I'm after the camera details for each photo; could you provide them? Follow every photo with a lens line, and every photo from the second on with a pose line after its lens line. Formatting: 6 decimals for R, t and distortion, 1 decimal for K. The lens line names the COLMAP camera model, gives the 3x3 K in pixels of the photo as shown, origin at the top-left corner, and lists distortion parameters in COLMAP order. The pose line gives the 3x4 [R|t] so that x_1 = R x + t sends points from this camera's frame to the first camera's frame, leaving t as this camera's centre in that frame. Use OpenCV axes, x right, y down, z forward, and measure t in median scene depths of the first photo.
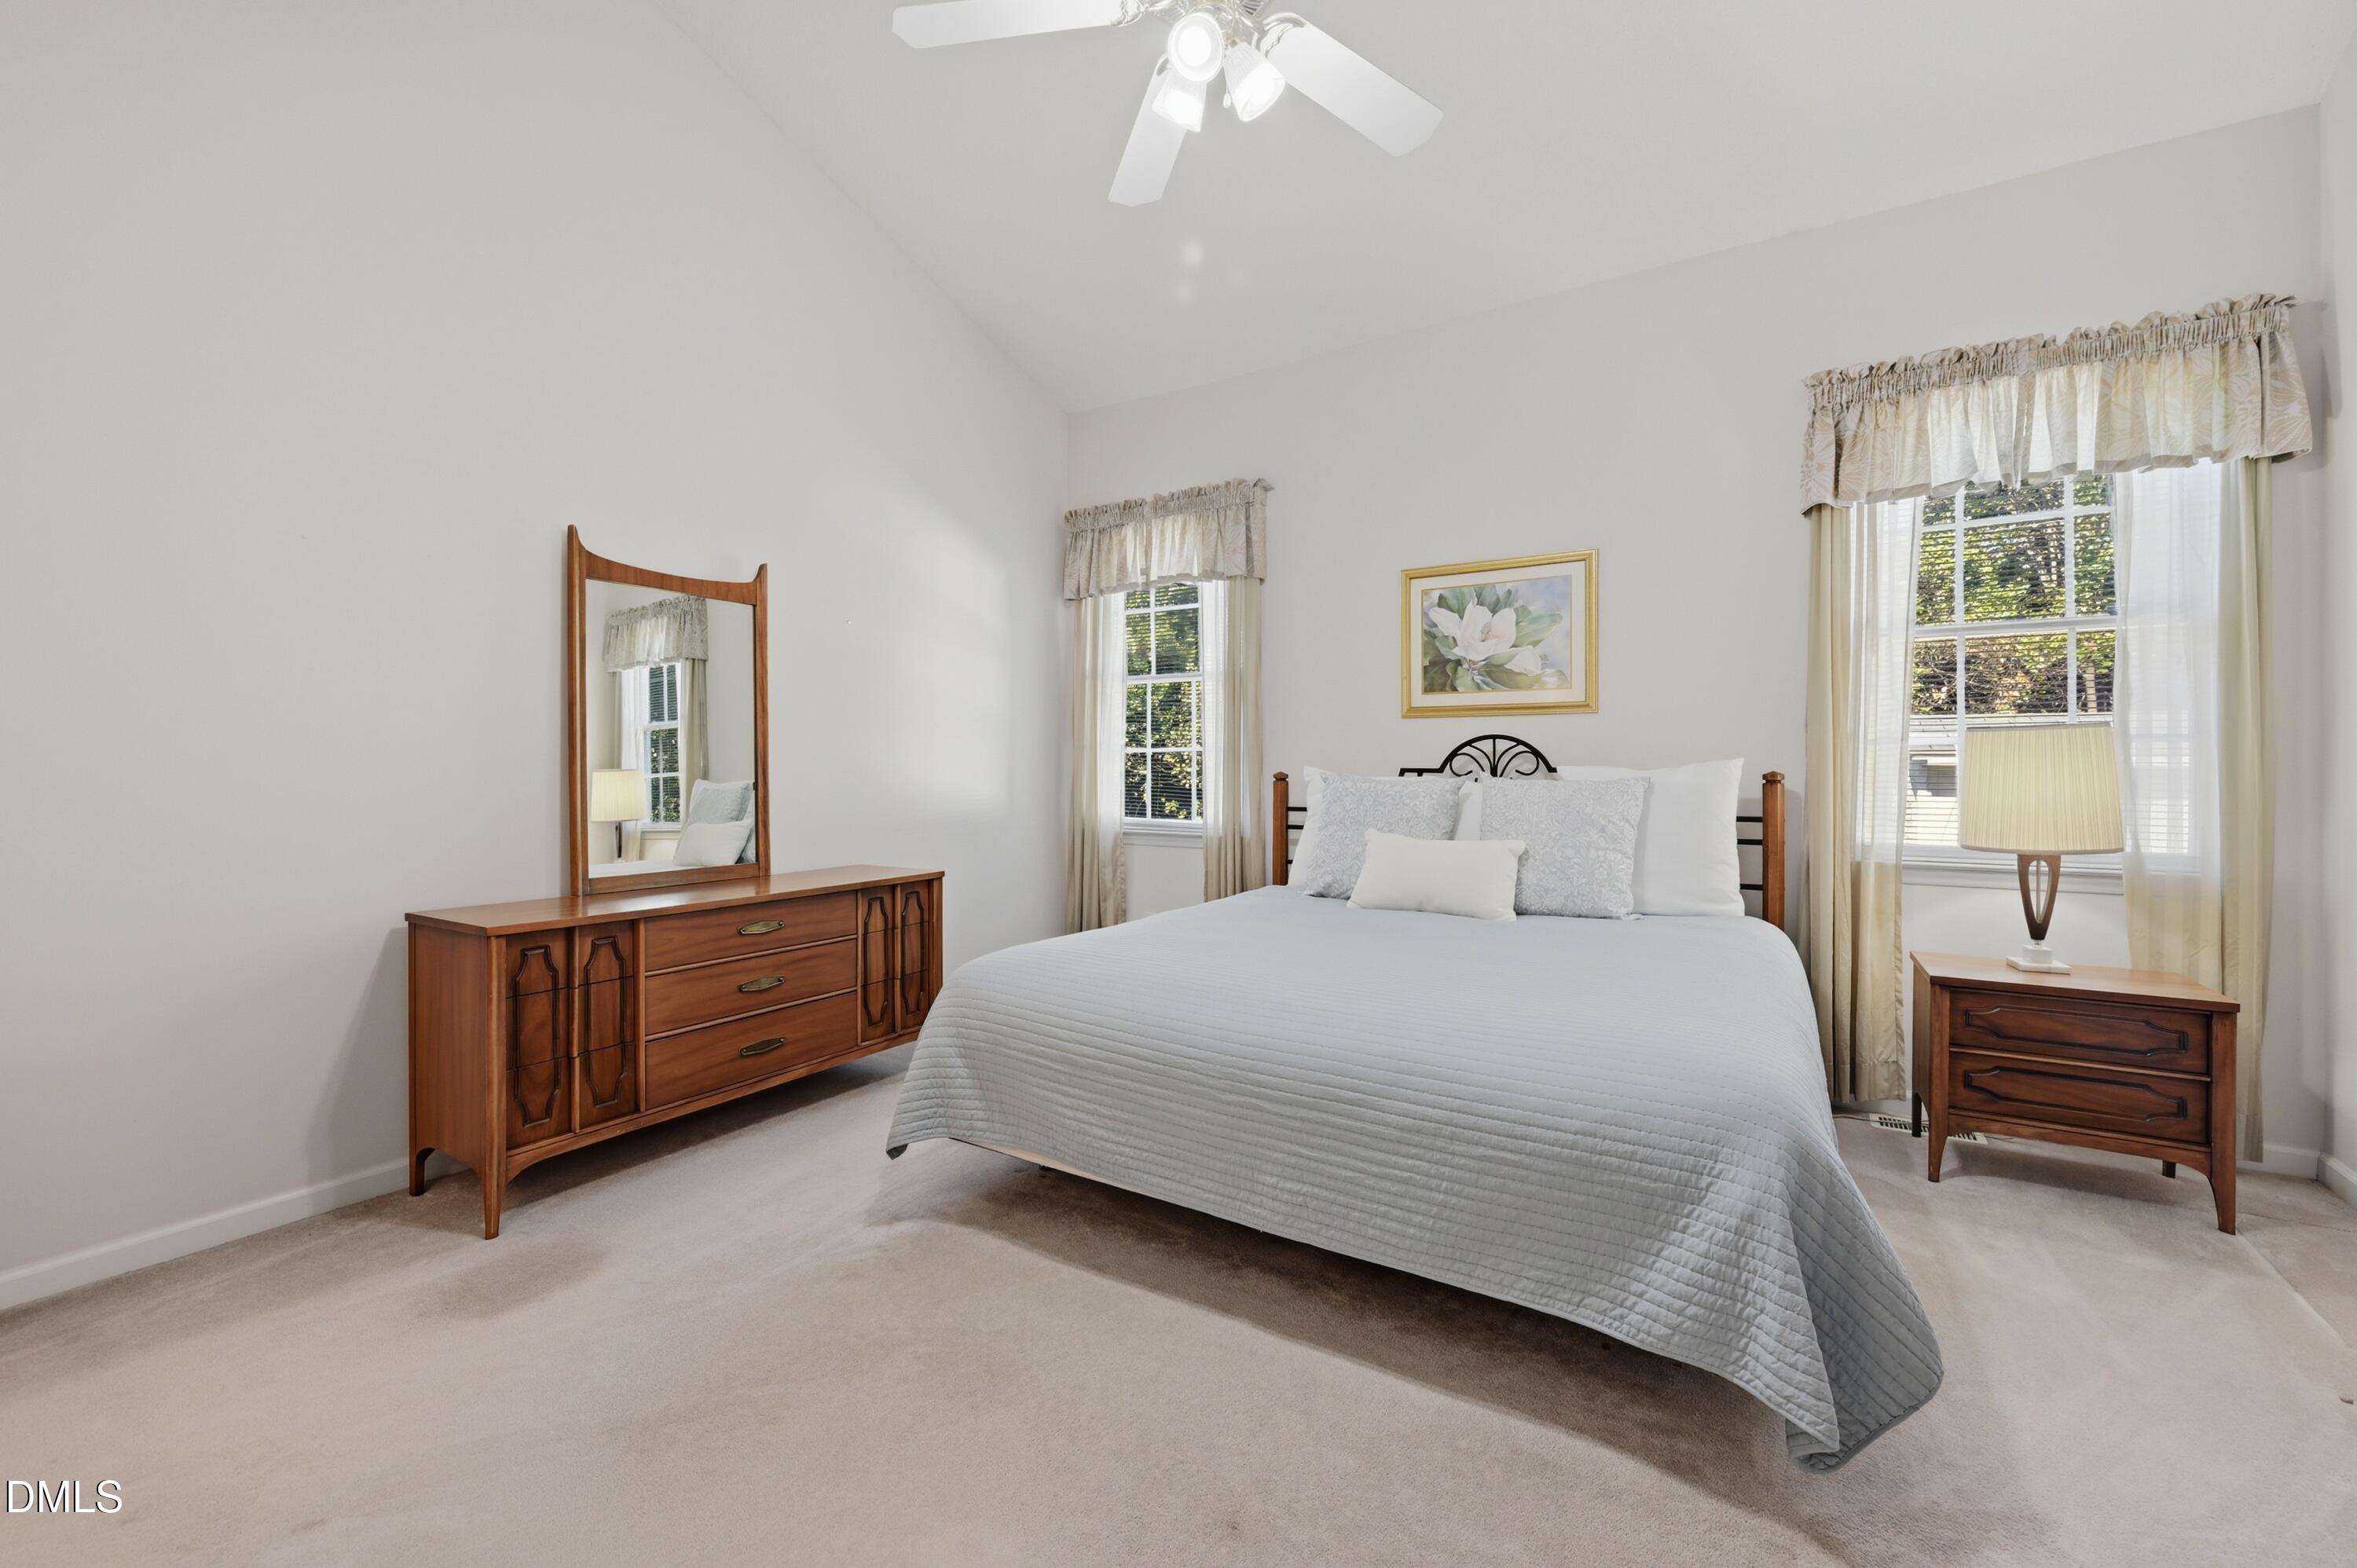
lens RADIAL K [[949.5, 0, 1178.5], [0, 949.5, 784.0], [0, 0, 1]] dist [0.008735, 0.000088]
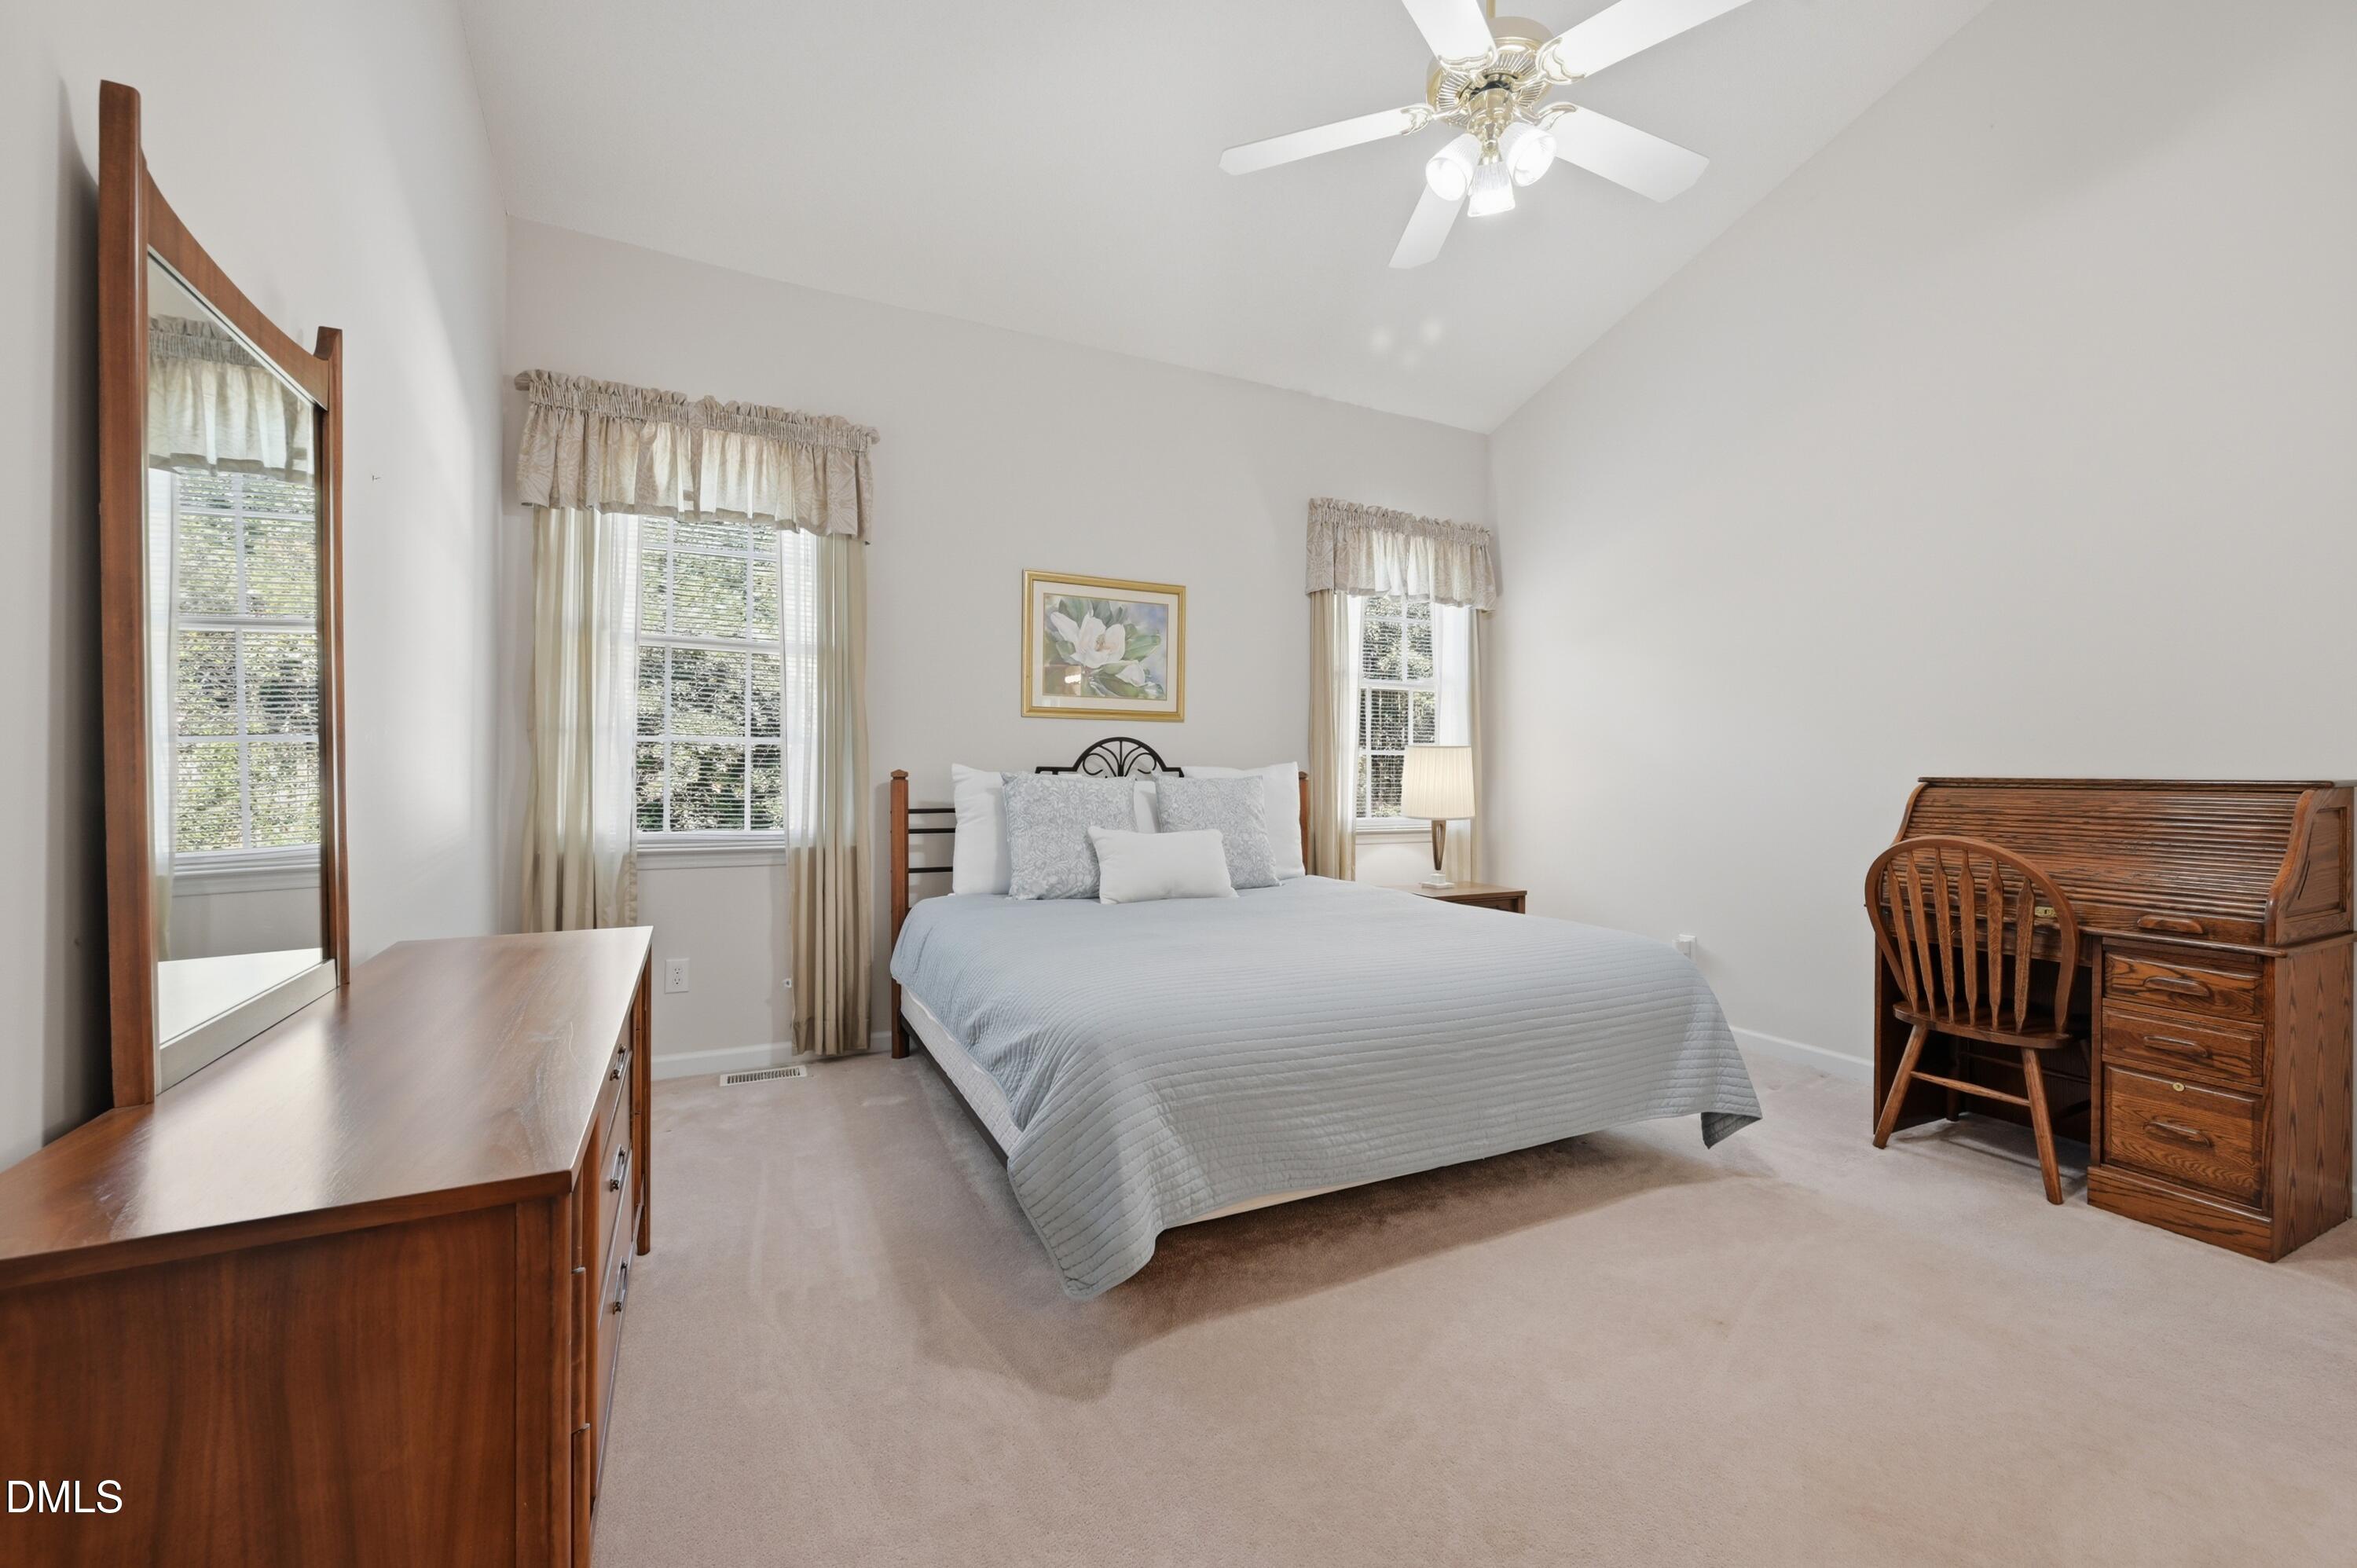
lens RADIAL K [[955.8, 0, 1178.5], [0, 955.8, 784.0], [0, 0, 1]] dist [0.000402, 0.000015]
pose [[0.523815, -0.009678, 0.851777, -0.576095], [0.003513, 0.999951, 0.009201, -0.007274], [-0.851825, -0.001827, 0.523824, 0.353848]]
